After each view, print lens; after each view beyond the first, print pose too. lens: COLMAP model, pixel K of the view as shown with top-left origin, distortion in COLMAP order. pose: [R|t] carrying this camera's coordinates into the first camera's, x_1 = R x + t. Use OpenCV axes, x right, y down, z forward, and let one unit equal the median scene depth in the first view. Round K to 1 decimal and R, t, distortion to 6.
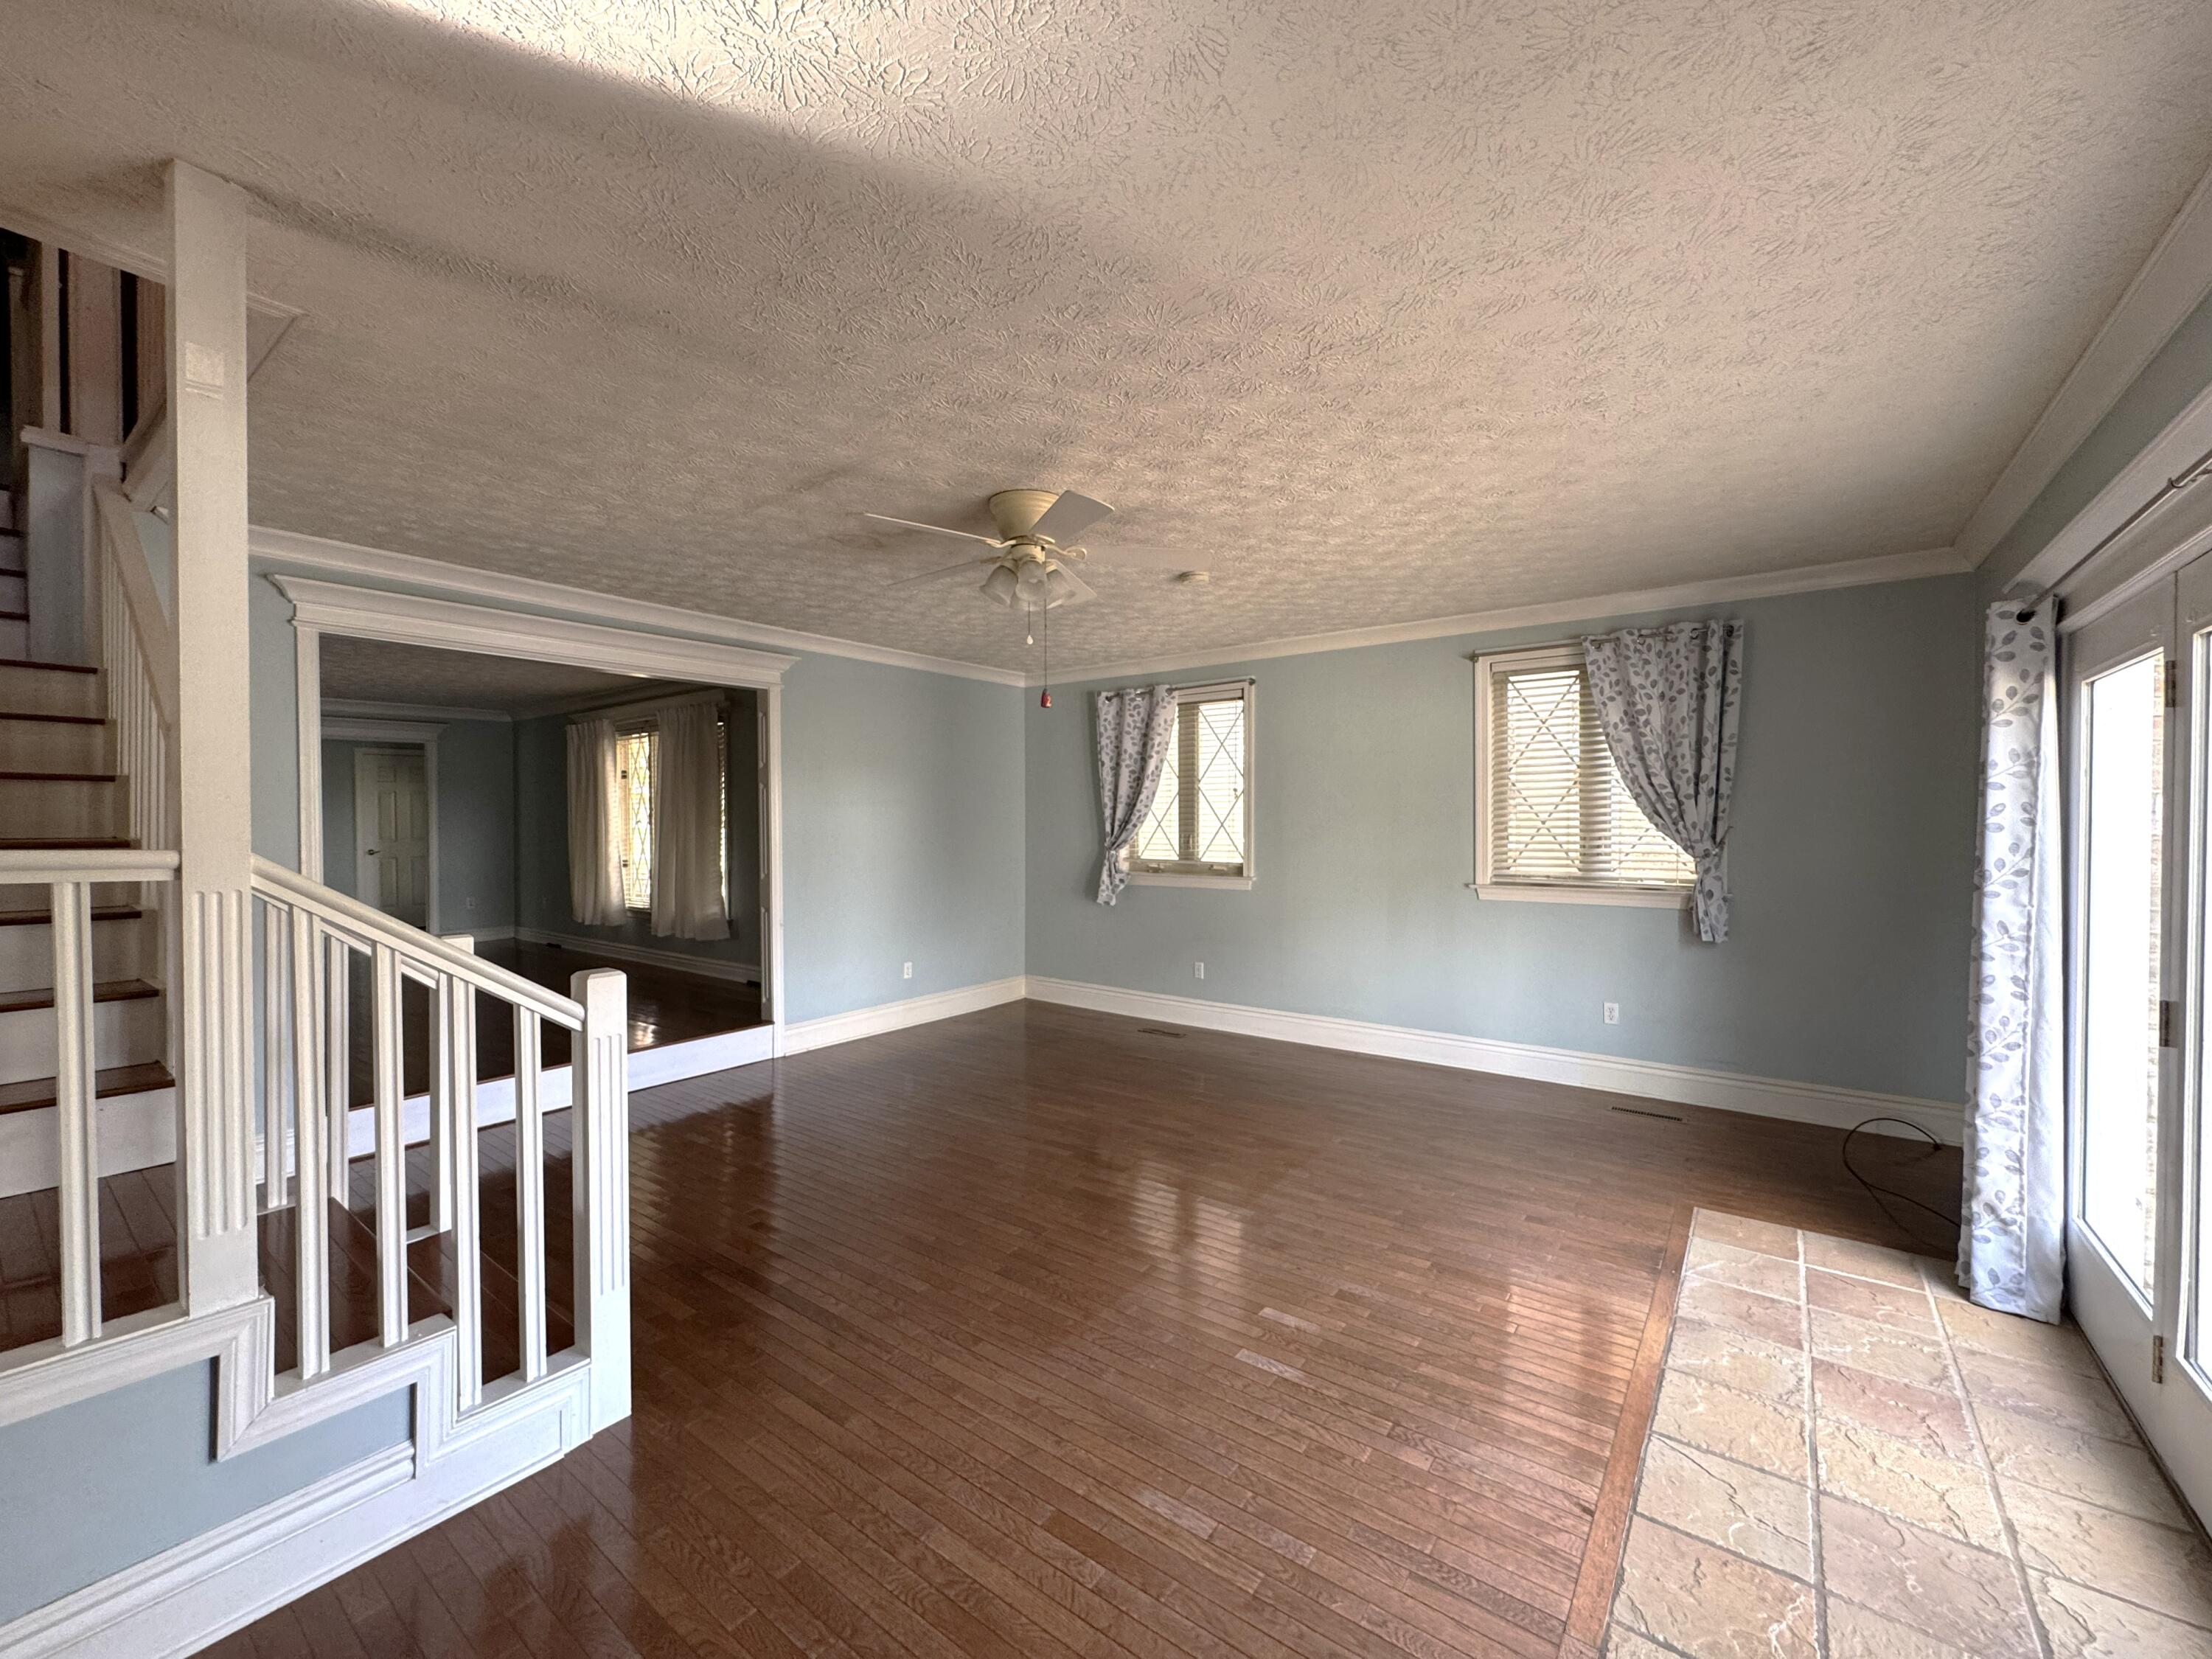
lens RADIAL K [[888.7, 0, 1108.6], [0, 888.7, 828.9], [0, 0, 1]] dist [-0.003170, 0.000917]
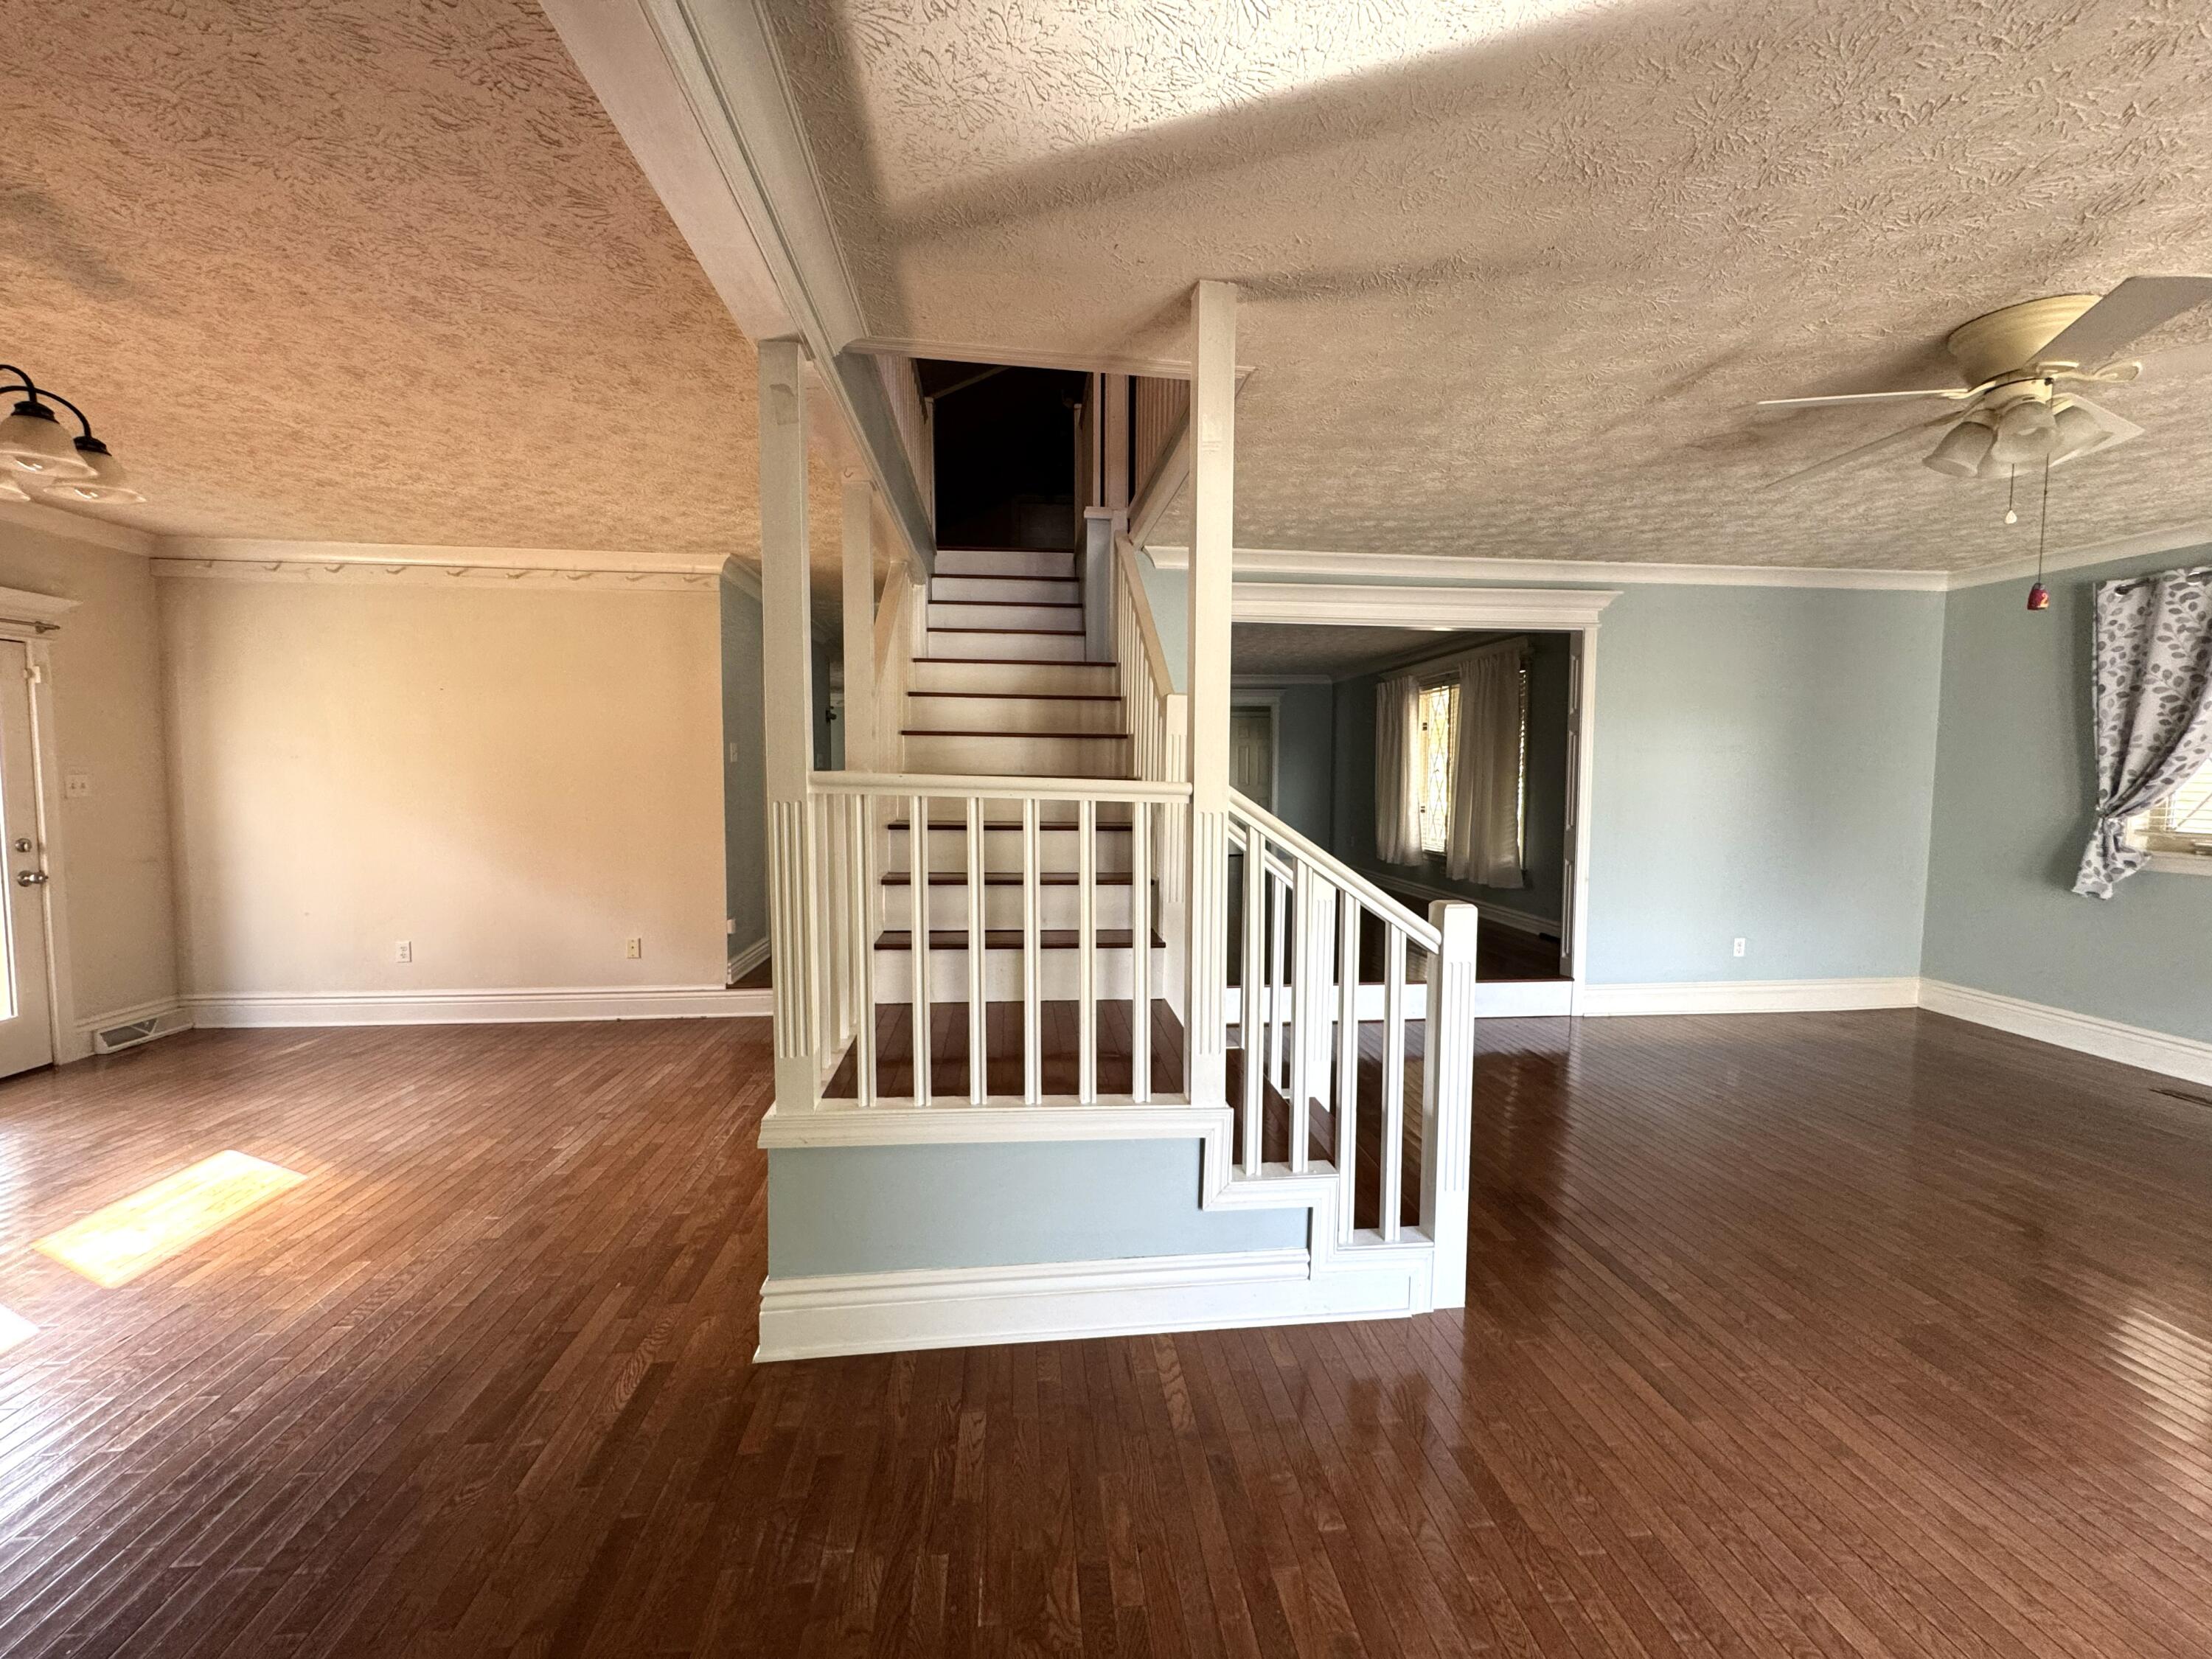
lens RADIAL K [[888.7, 0, 1116.2], [0, 888.7, 828.7], [0, 0, 1]] dist [-0.003170, 0.000917]
pose [[0.679146, 0.055851, -0.731876, -0.040927], [-0.014979, 0.997948, 0.062256, 0.005335], [0.733851, -0.031318, 0.678588, -0.028901]]
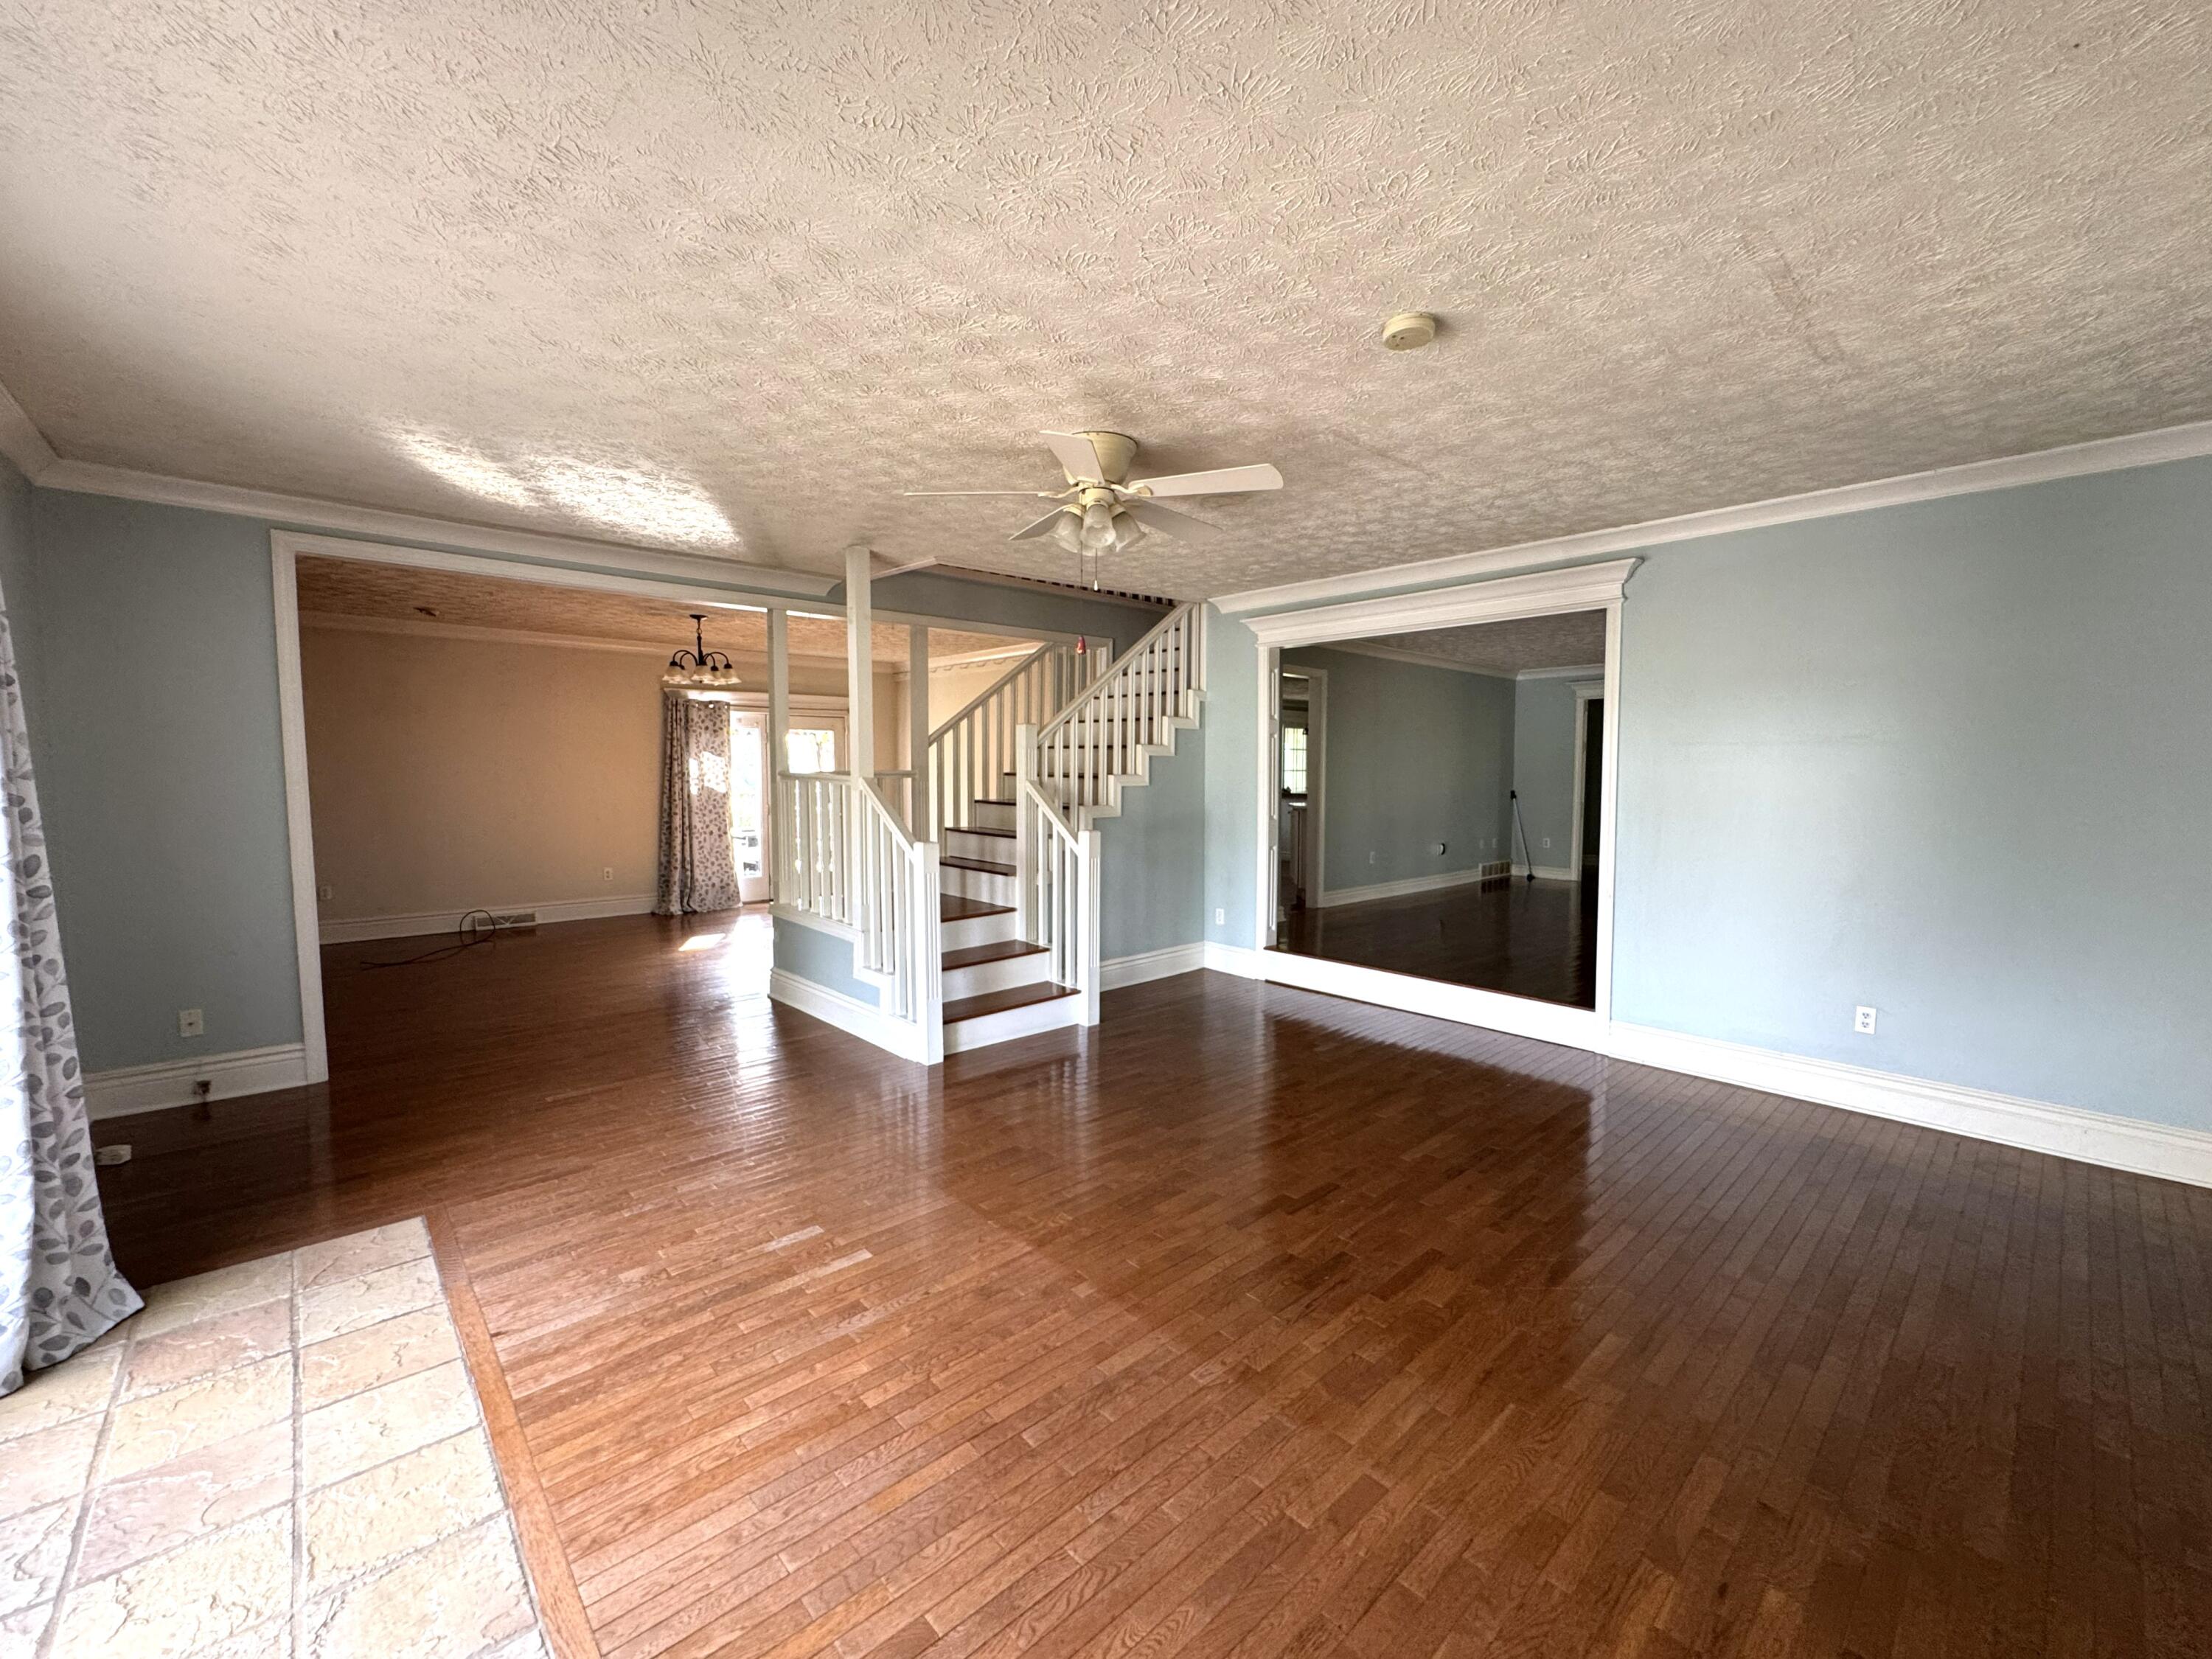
lens RADIAL K [[888.7, 0, 1095.5], [0, 888.7, 838.7], [0, 0, 1]] dist [-0.003170, 0.000917]
pose [[-0.188329, 0.082726, -0.978616, 1.191944], [-0.011439, 0.996194, 0.086413, -0.023635], [0.982039, 0.027468, -0.186666, 1.578011]]
